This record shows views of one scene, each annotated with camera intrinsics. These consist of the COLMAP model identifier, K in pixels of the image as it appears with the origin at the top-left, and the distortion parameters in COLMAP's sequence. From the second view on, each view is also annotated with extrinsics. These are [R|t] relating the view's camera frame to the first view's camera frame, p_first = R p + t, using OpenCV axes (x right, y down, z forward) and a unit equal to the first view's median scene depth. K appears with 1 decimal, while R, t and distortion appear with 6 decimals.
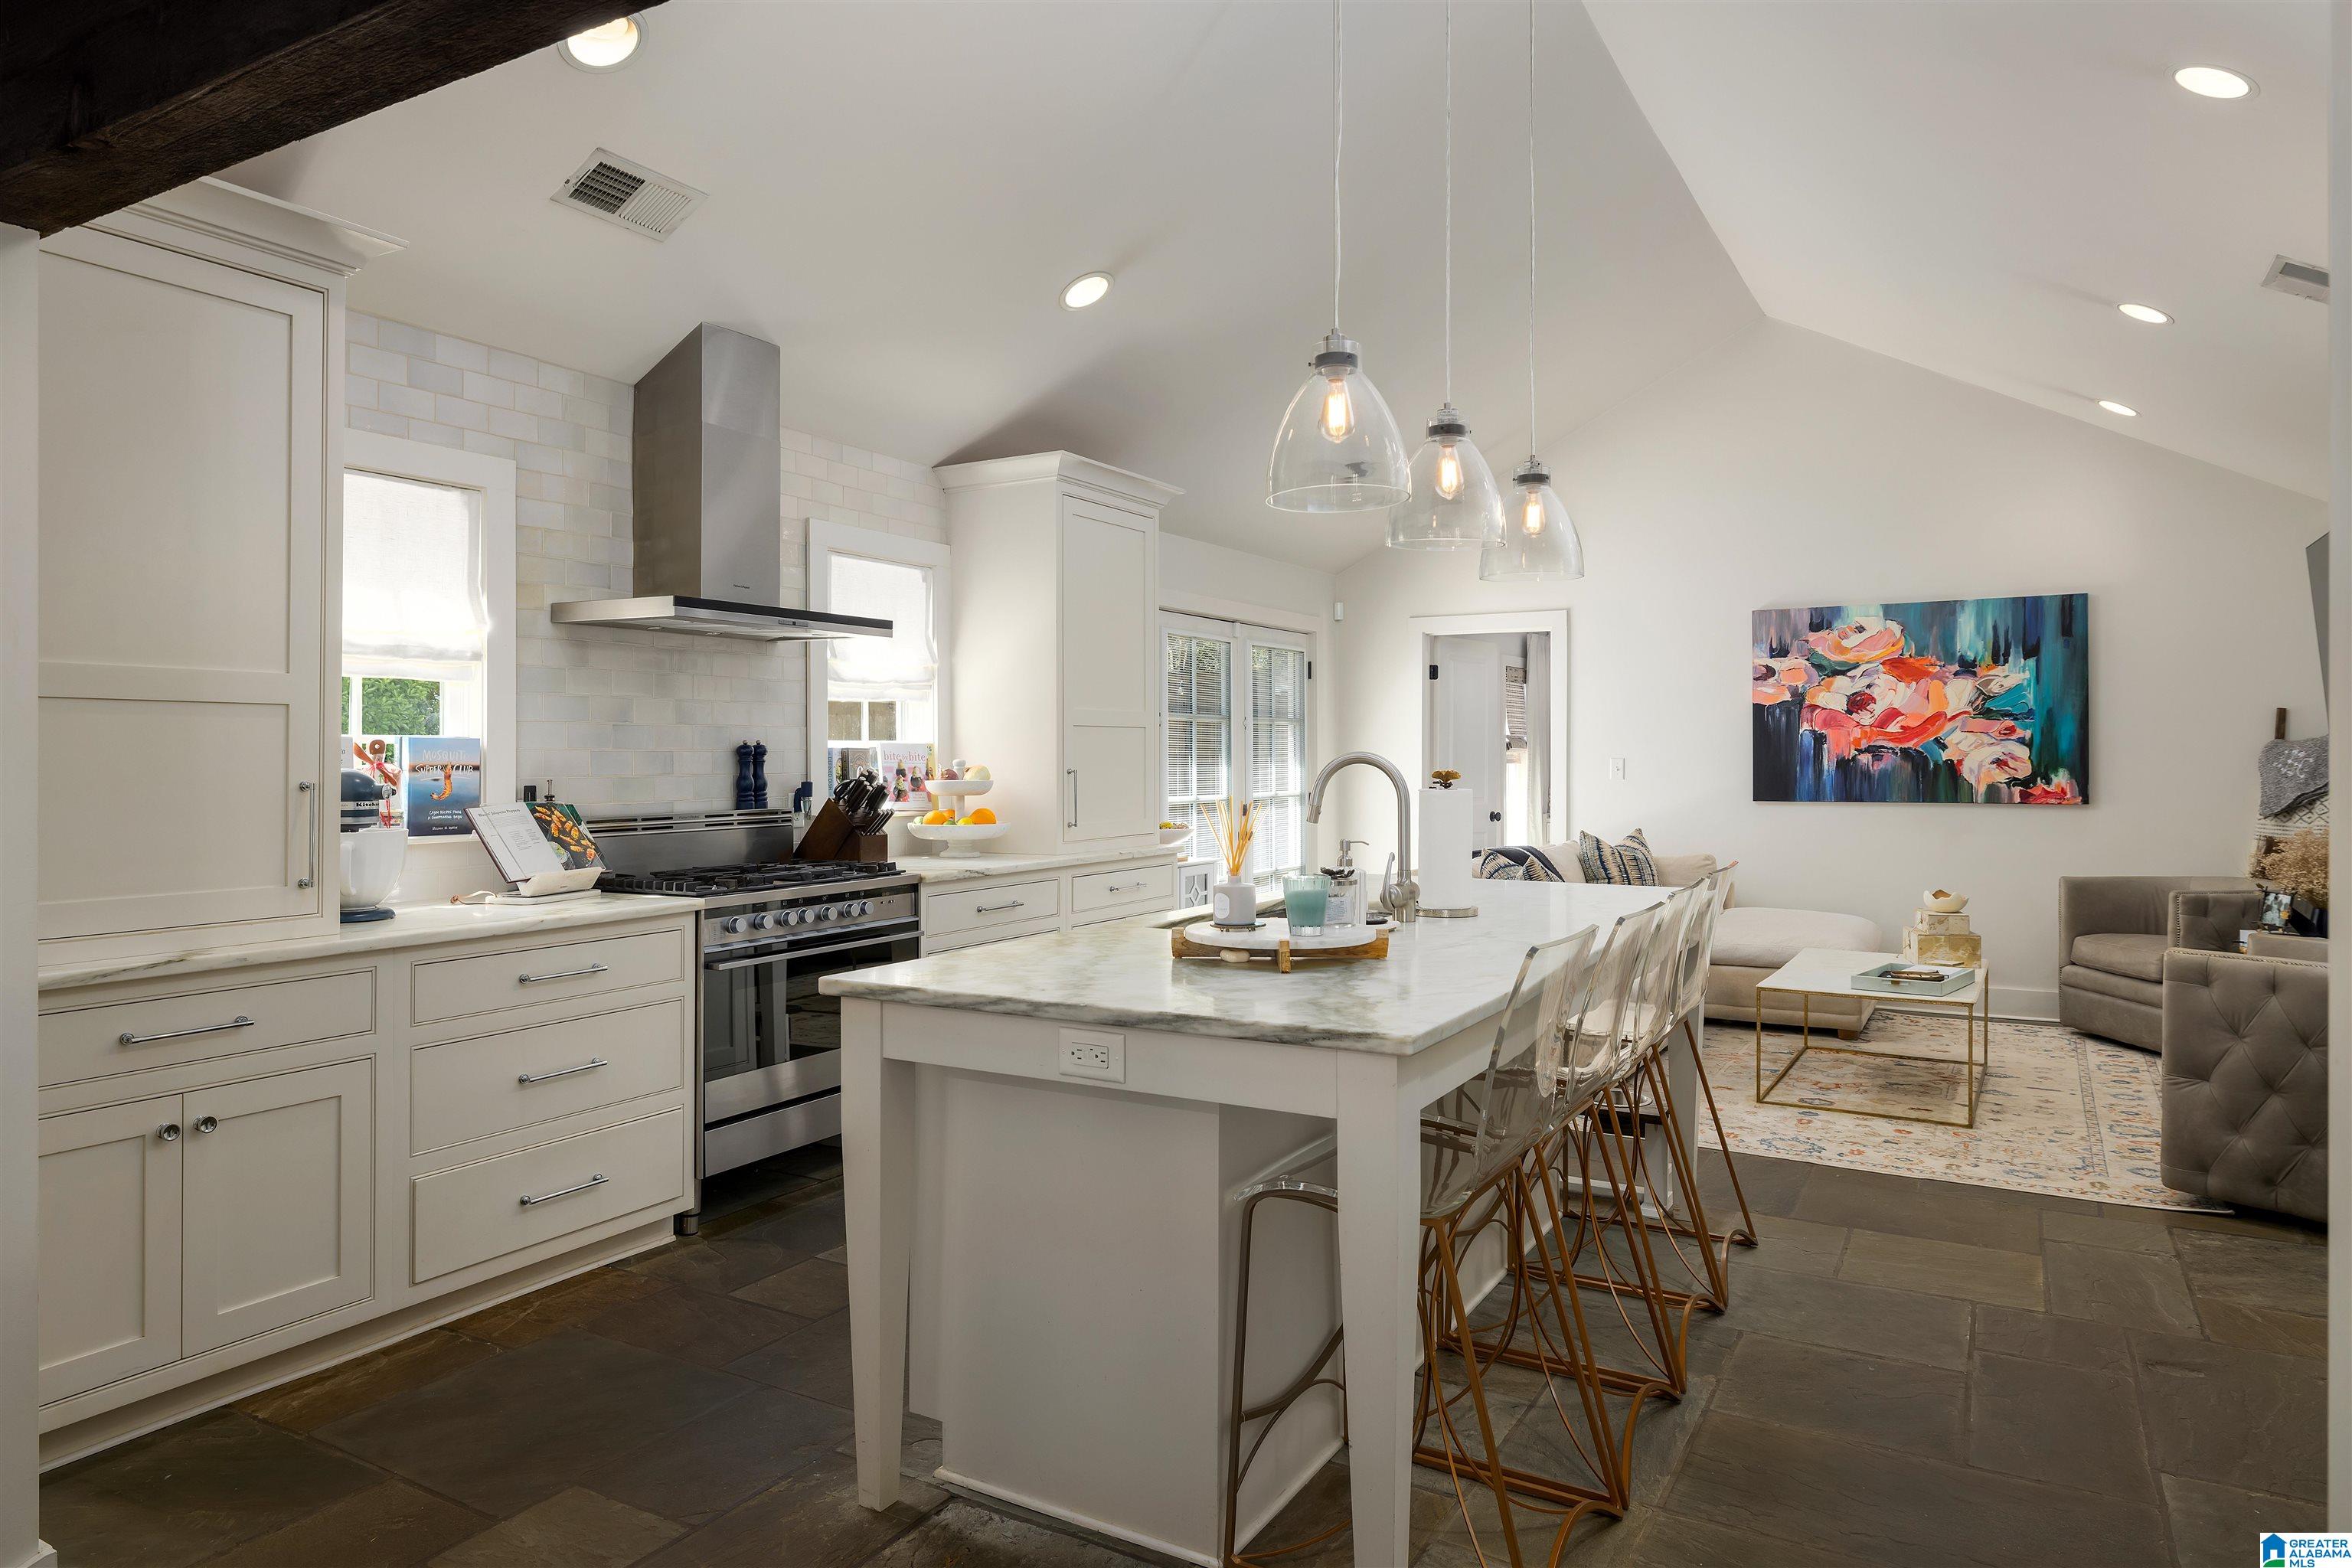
lens RADIAL K [[1518.3, 0, 1166.4], [0, 1518.3, 719.2], [0, 0, 1]] dist [-0.003950, 0.001898]
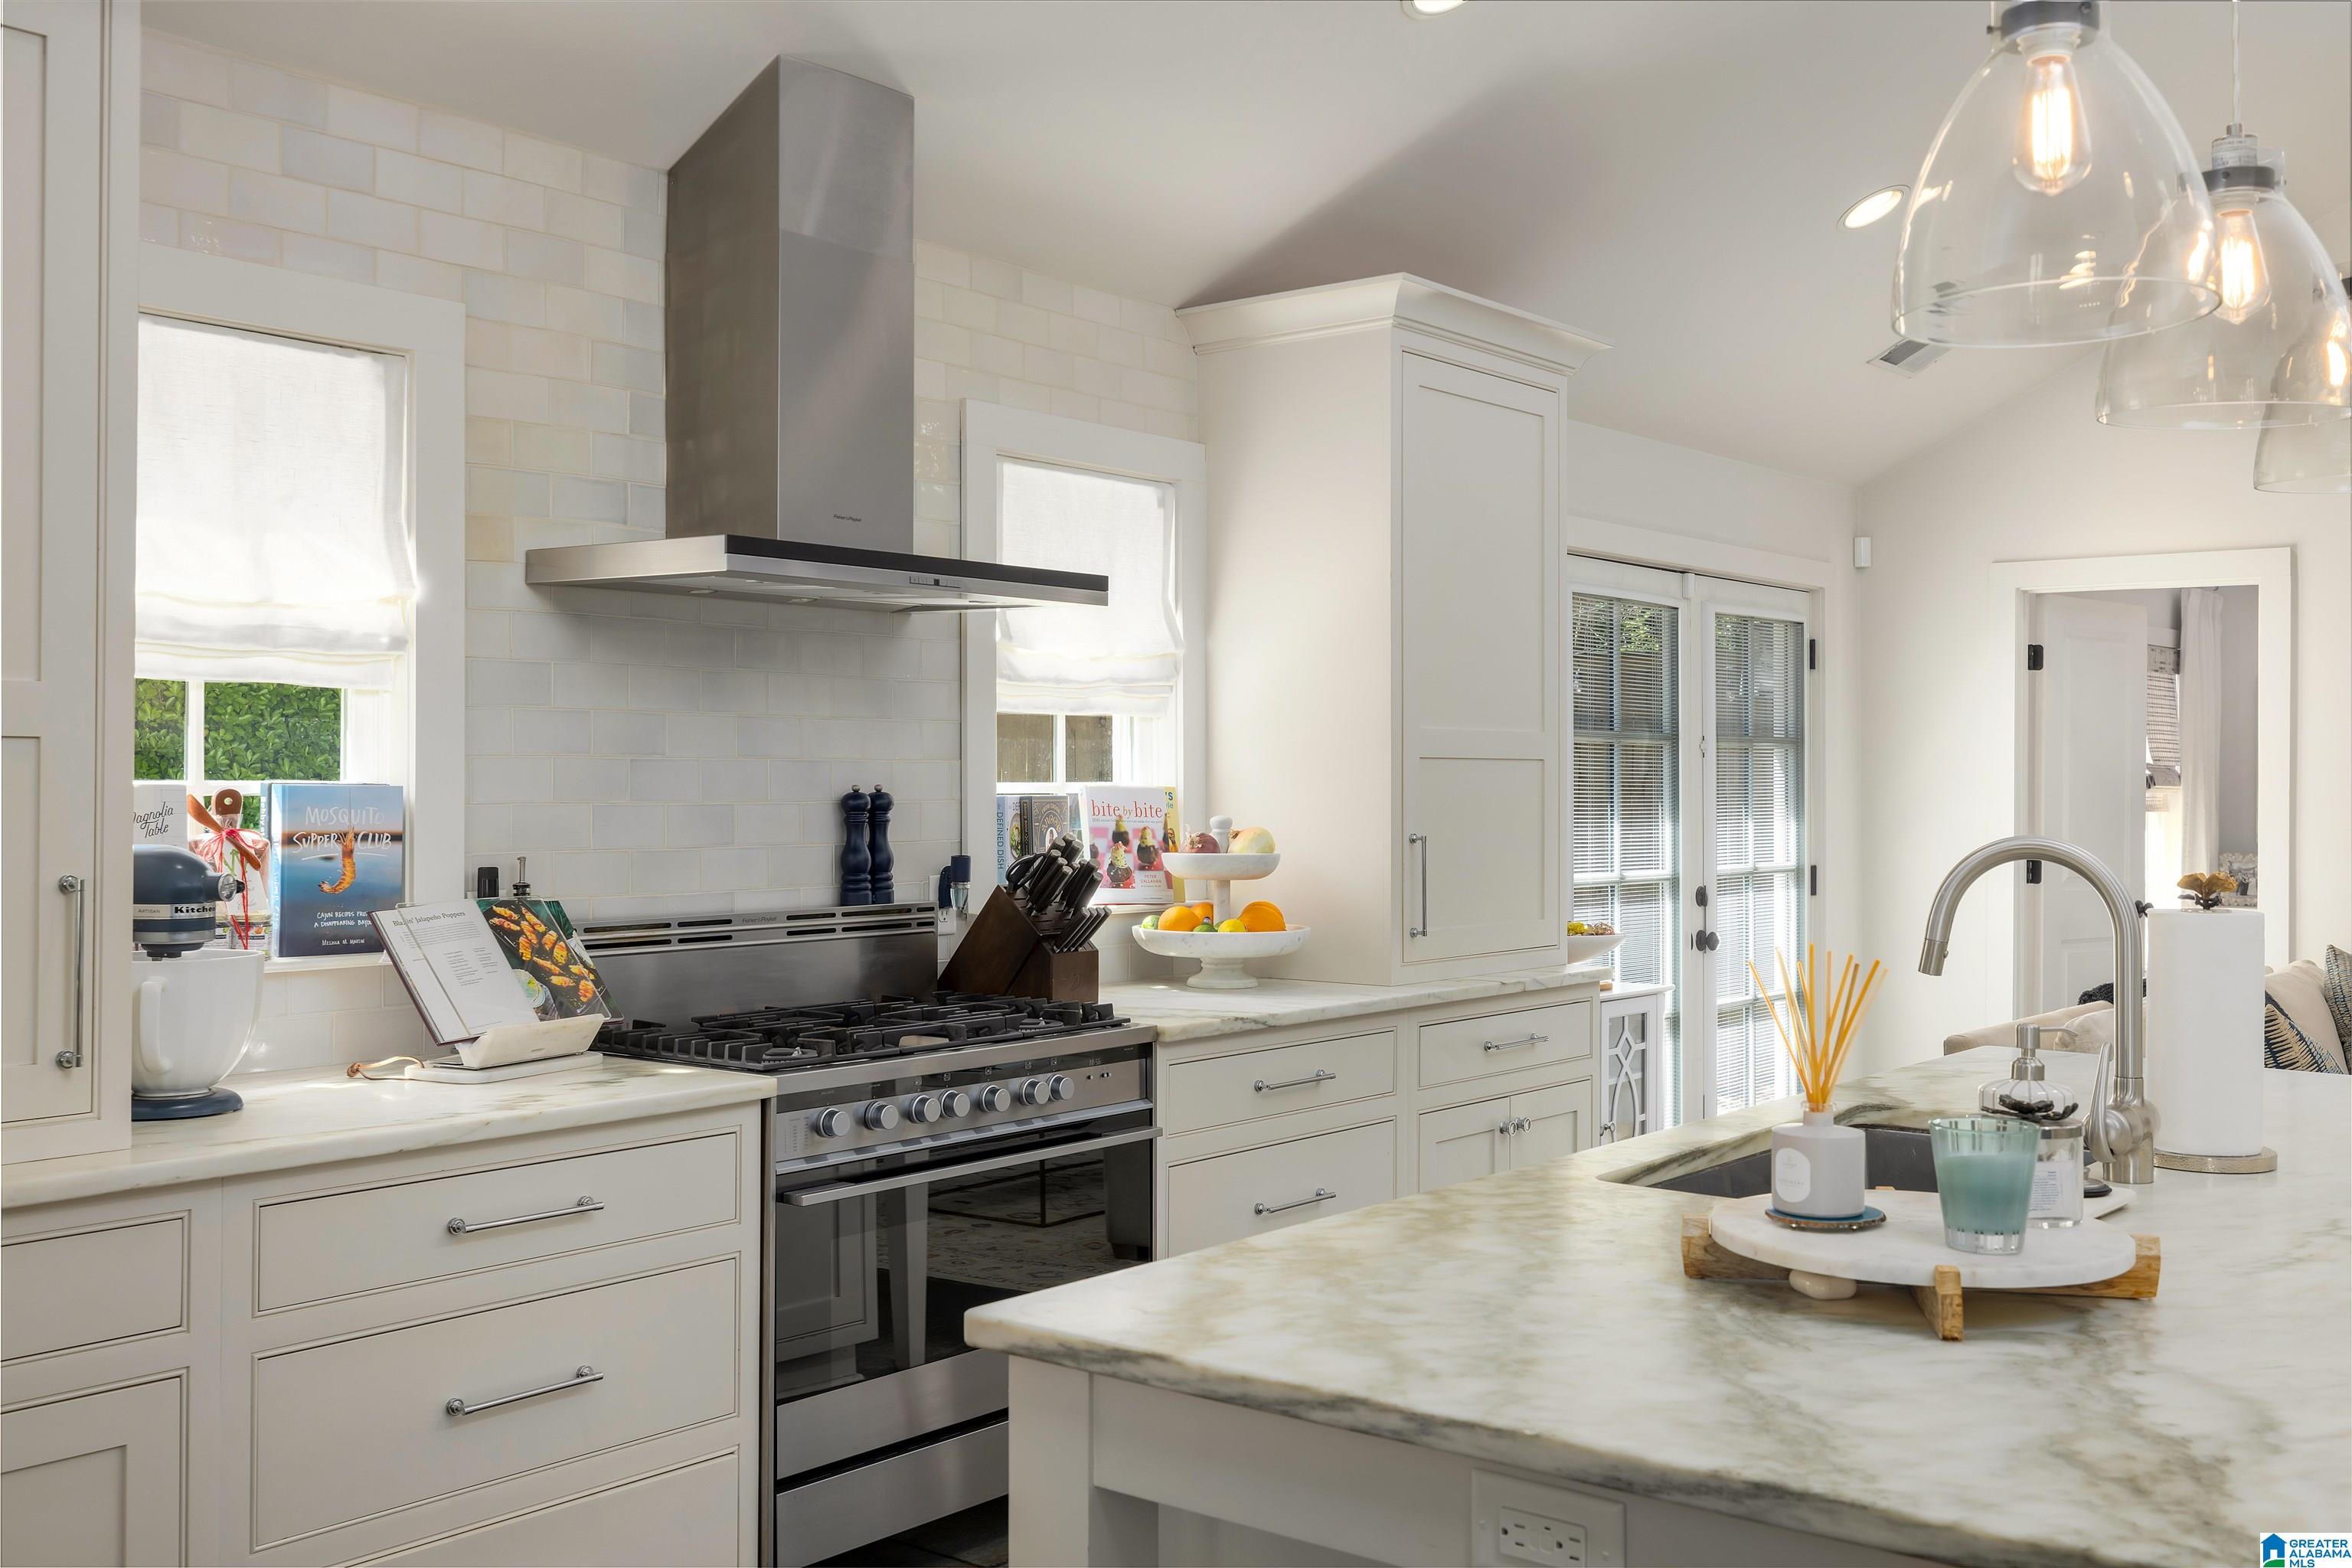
lens RADIAL K [[2267.5, 0, 1174.8], [0, 2267.5, 745.5], [0, 0, 1]] dist [0.007200, 0.011512]
pose [[0.989361, 0.004556, -0.145407, -0.030727], [-0.002640, 0.999907, 0.013370, -0.012419], [0.145454, -0.012844, 0.989282, 0.157386]]
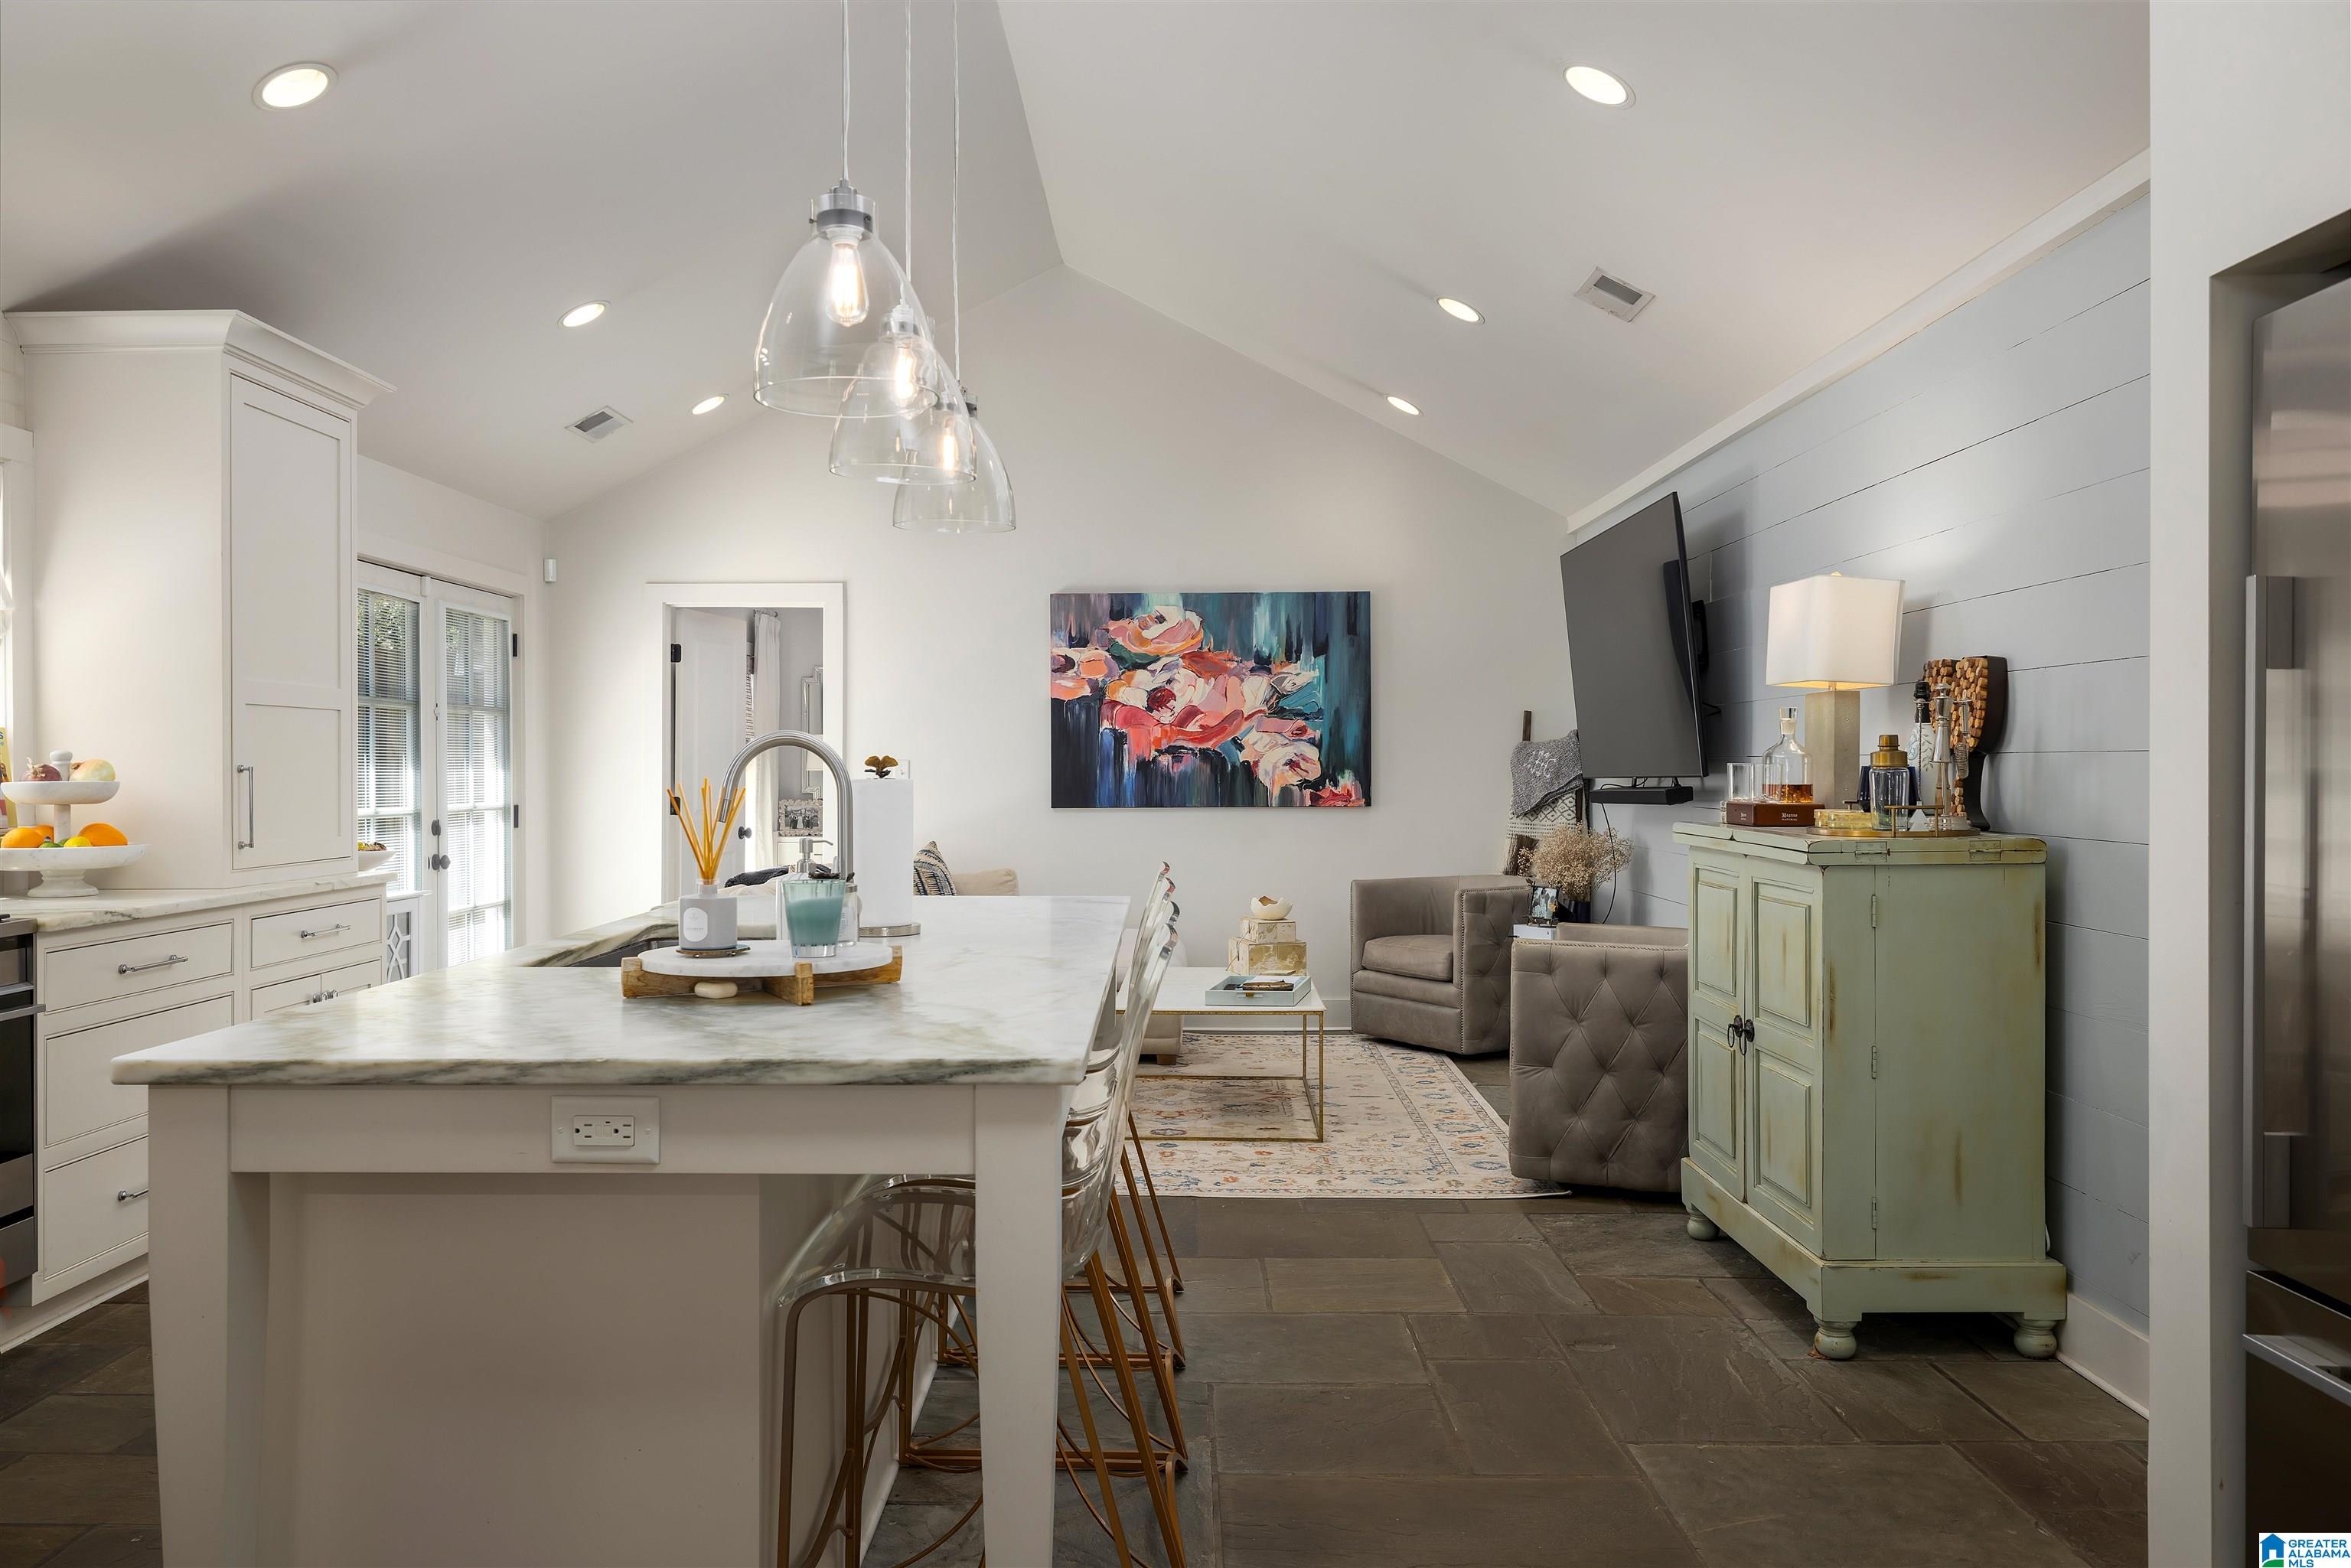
lens RADIAL K [[1821.7, 0, 1170.5], [0, 1821.7, 739.5], [0, 0, 1]] dist [-0.005132, -0.004167]
pose [[0.861662, 0.008538, 0.507411, -0.128181], [-0.010428, 0.999945, 0.000882, 0.016562], [-0.507376, -0.006051, 0.861703, 0.062886]]
